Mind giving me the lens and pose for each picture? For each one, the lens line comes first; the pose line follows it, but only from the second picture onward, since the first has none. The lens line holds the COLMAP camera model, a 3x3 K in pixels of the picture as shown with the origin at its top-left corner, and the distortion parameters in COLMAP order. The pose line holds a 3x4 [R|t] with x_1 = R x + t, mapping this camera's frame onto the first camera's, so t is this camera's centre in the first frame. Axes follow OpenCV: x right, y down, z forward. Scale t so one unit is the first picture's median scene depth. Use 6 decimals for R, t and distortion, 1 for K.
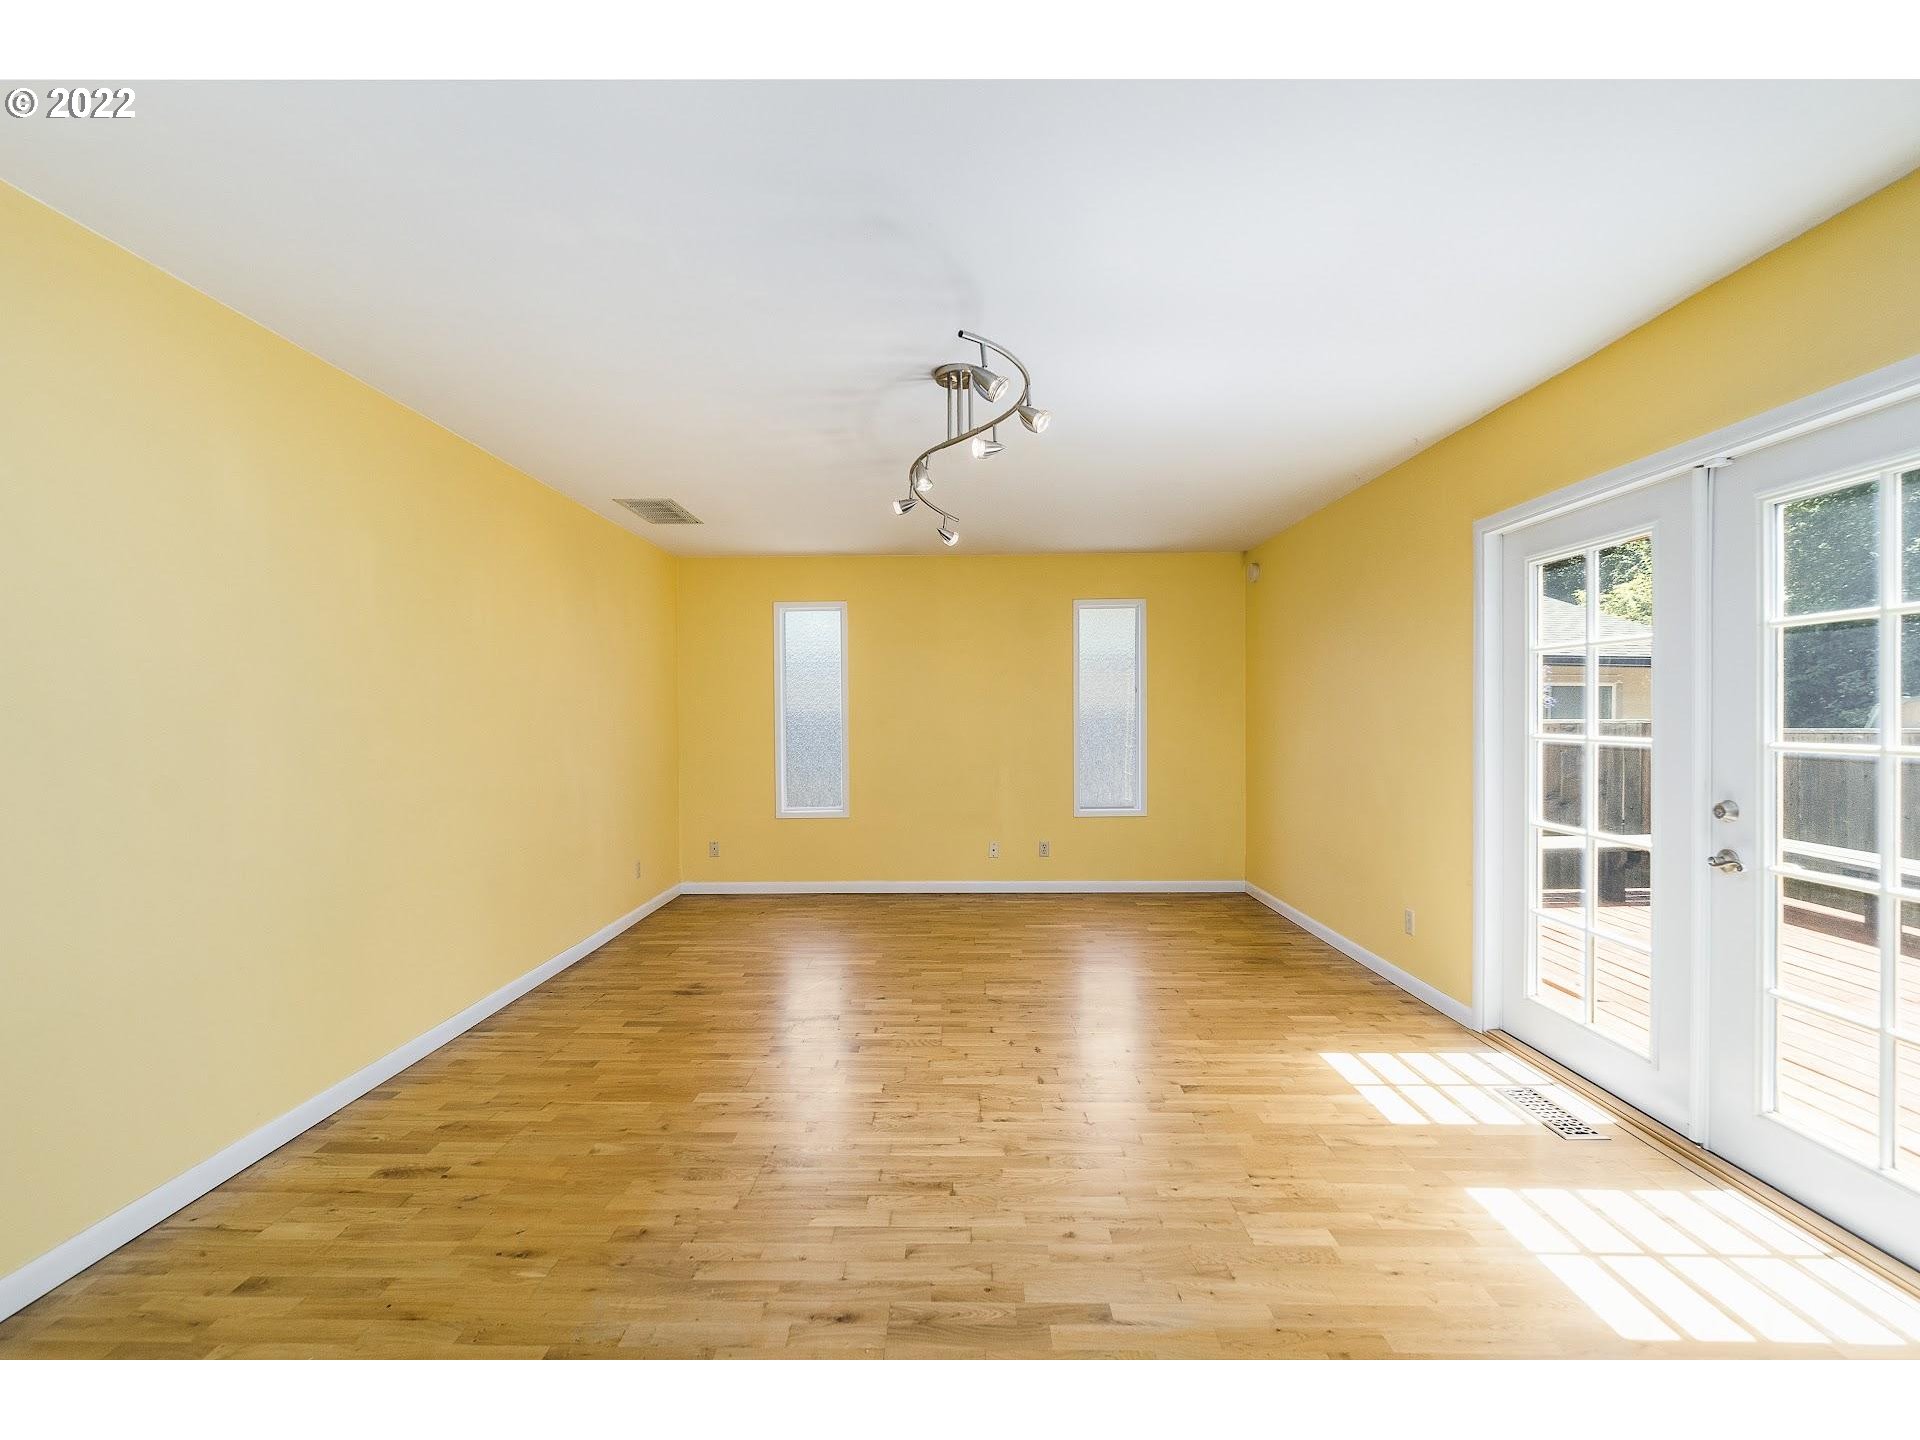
lens RADIAL K [[854.6, 0, 962.6], [0, 854.6, 725.6], [0, 0, 1]] dist [0.002270, 0.000726]
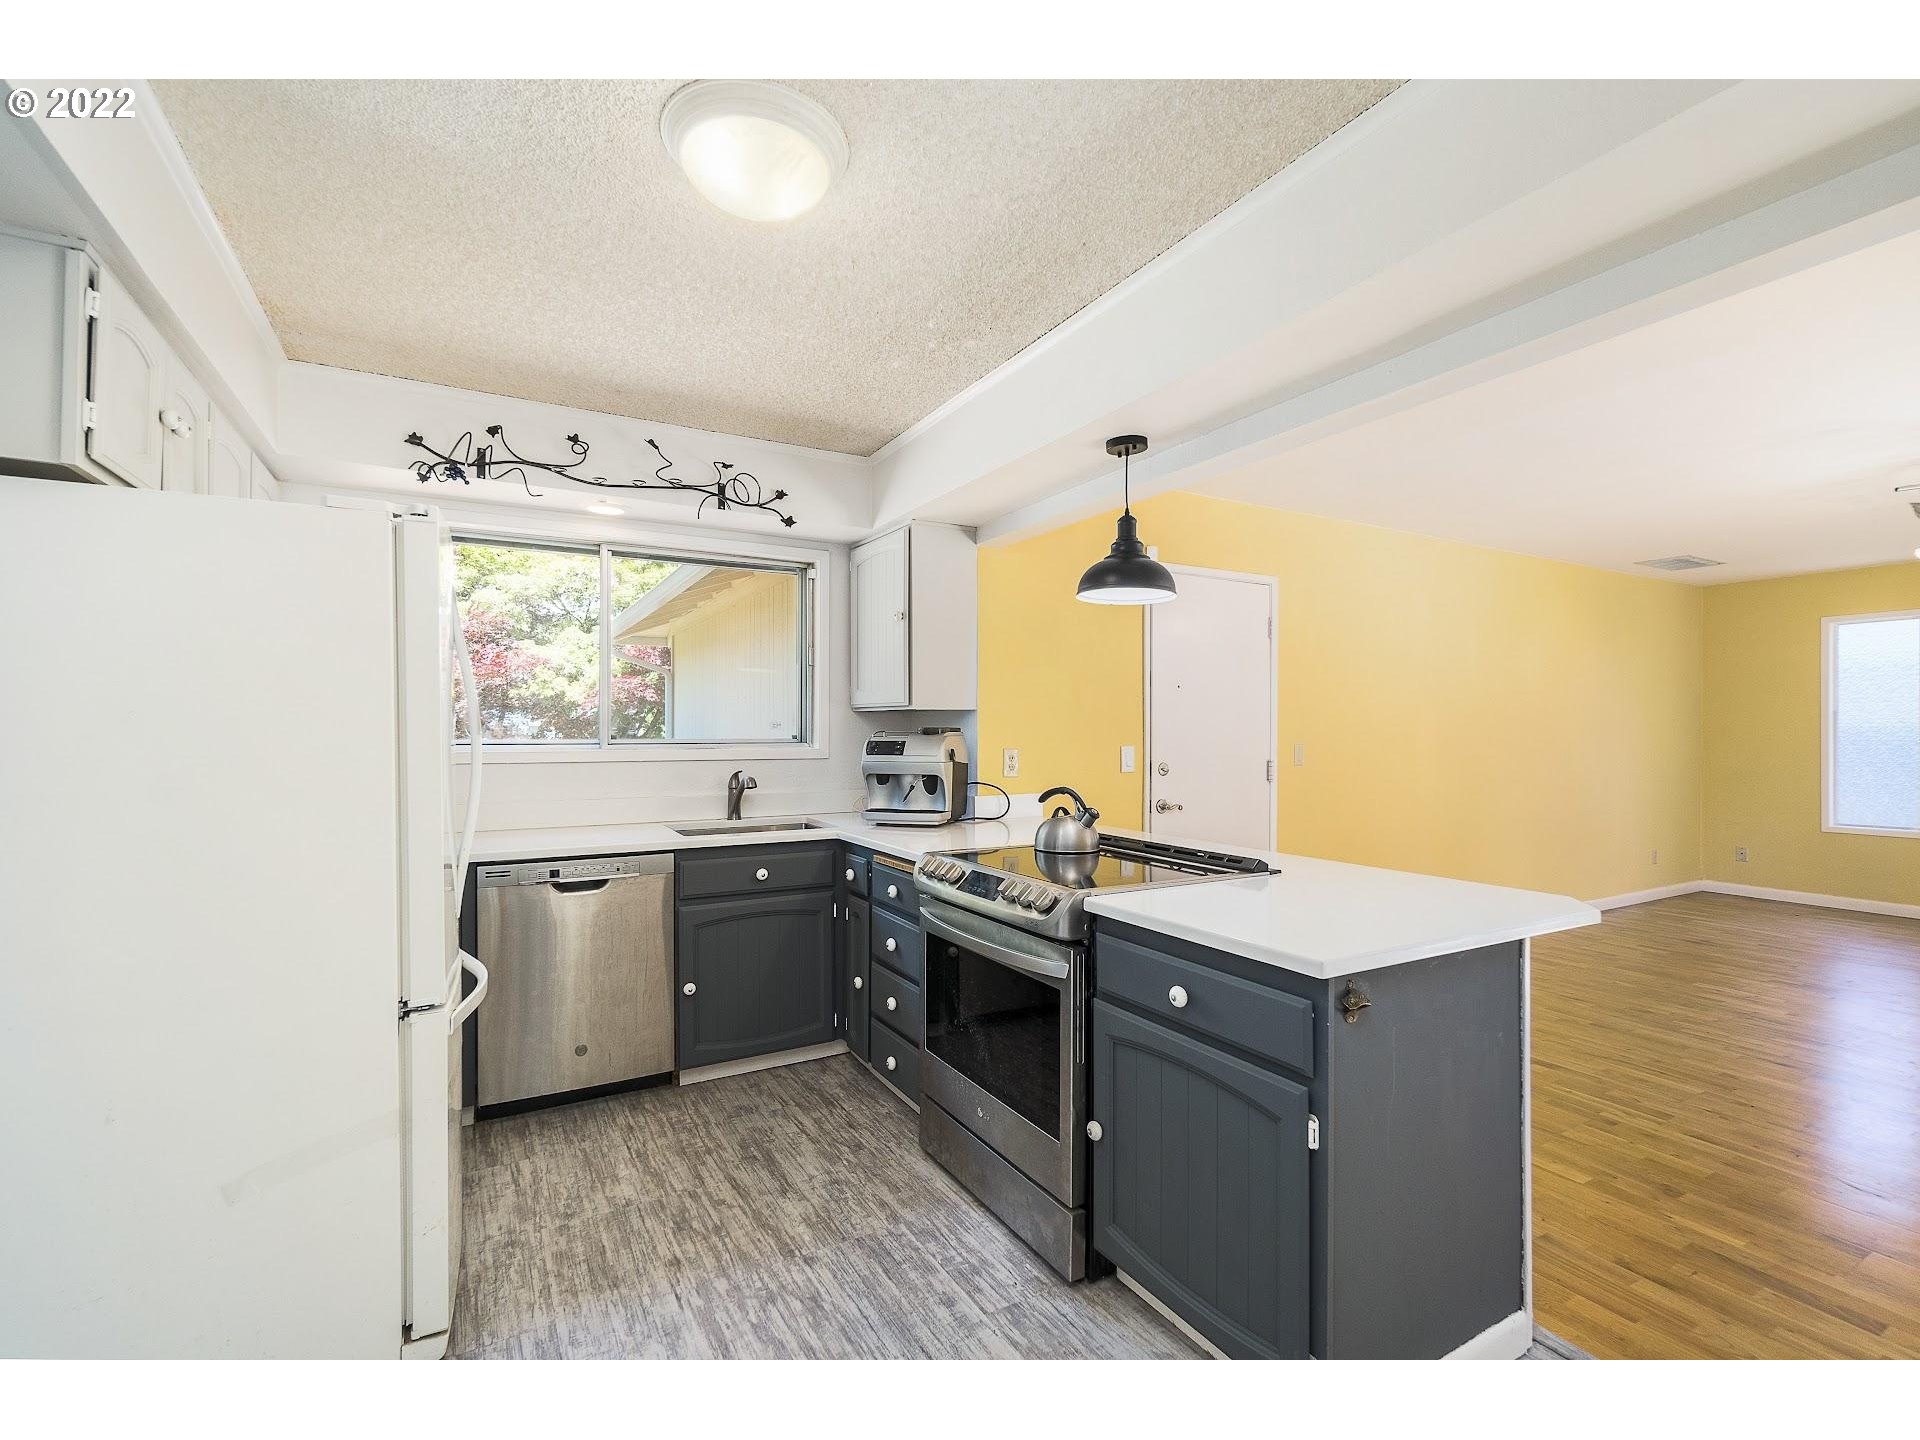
lens RADIAL K [[854.6, 0, 962.6], [0, 854.6, 725.6], [0, 0, 1]] dist [0.002270, 0.000726]
pose [[0.495902, -0.009970, -0.868321, 0.188898], [-0.002958, 0.999909, -0.013170, -0.004207], [0.868373, 0.009100, 0.495827, -0.457198]]
